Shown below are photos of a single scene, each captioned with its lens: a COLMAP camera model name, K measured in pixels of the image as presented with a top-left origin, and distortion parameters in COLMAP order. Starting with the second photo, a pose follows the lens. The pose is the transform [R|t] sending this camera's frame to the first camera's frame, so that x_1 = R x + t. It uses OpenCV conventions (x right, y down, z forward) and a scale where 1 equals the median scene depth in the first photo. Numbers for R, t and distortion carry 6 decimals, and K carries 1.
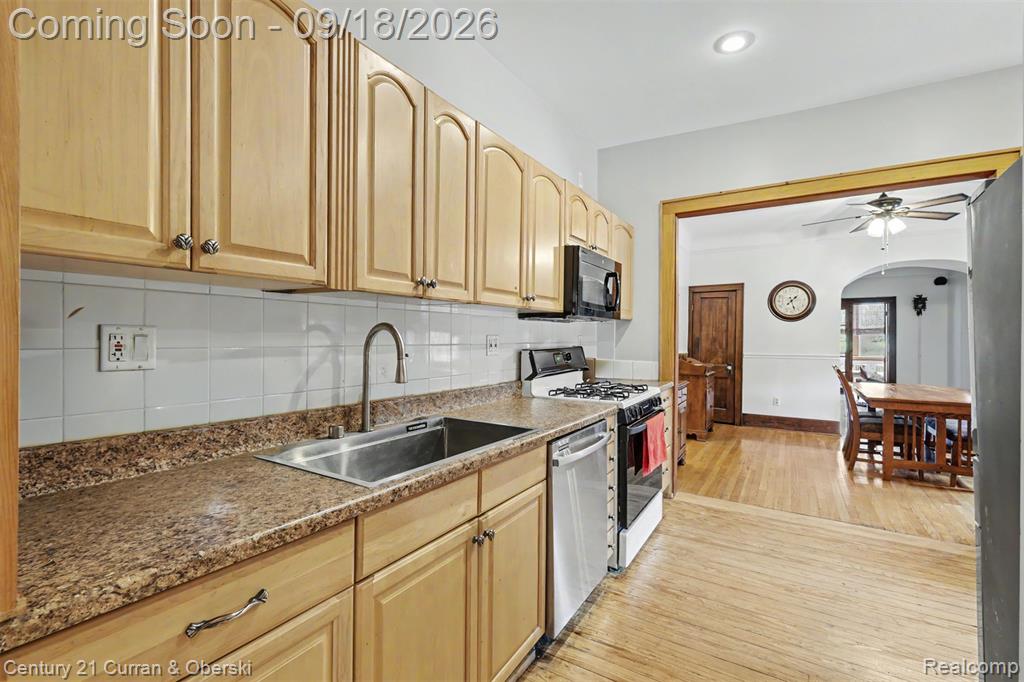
lens RADIAL K [[450.7, 0, 531.5], [0, 450.7, 346.3], [0, 0, 1]] dist [0.000506, -0.000104]
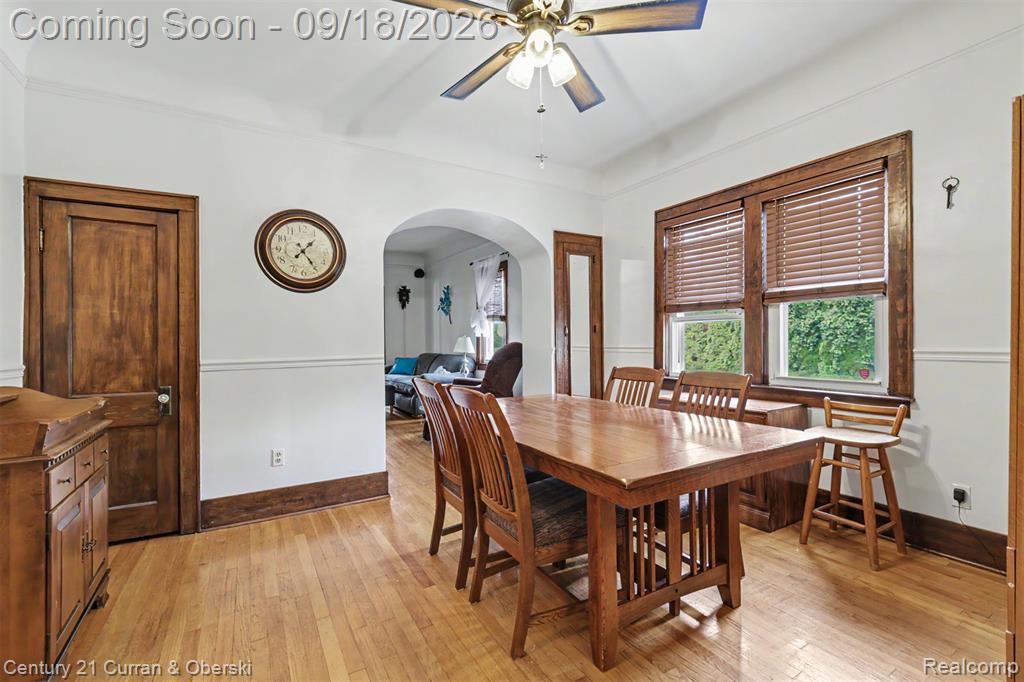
lens RADIAL K [[450.7, 0, 510.2], [0, 450.7, 336.9], [0, 0, 1]] dist [0.000506, -0.000104]
pose [[0.502818, -0.009373, 0.864341, 0.242732], [0.025474, 0.999668, -0.003979, 0.001490], [-0.864017, 0.024019, 0.502890, 0.517963]]
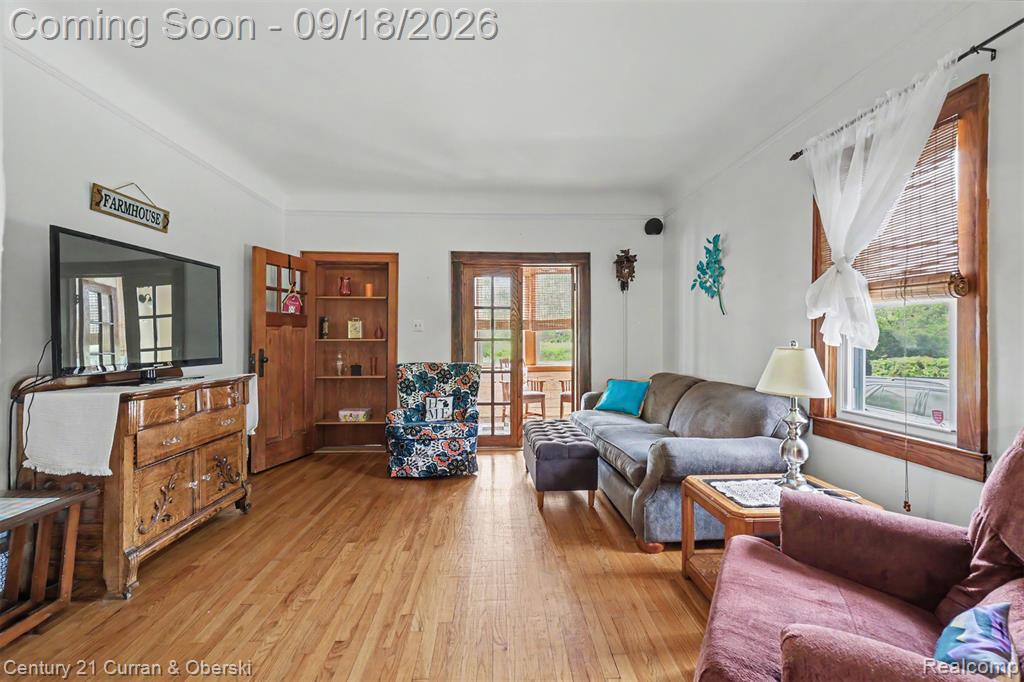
lens RADIAL K [[450.7, 0, 508.5], [0, 450.7, 344.3], [0, 0, 1]] dist [0.000506, -0.000104]
pose [[0.856391, -0.012765, 0.516171, 0.724886], [0.013845, 0.999903, 0.001757, -0.011551], [-0.516143, 0.005642, 0.856484, 0.953597]]
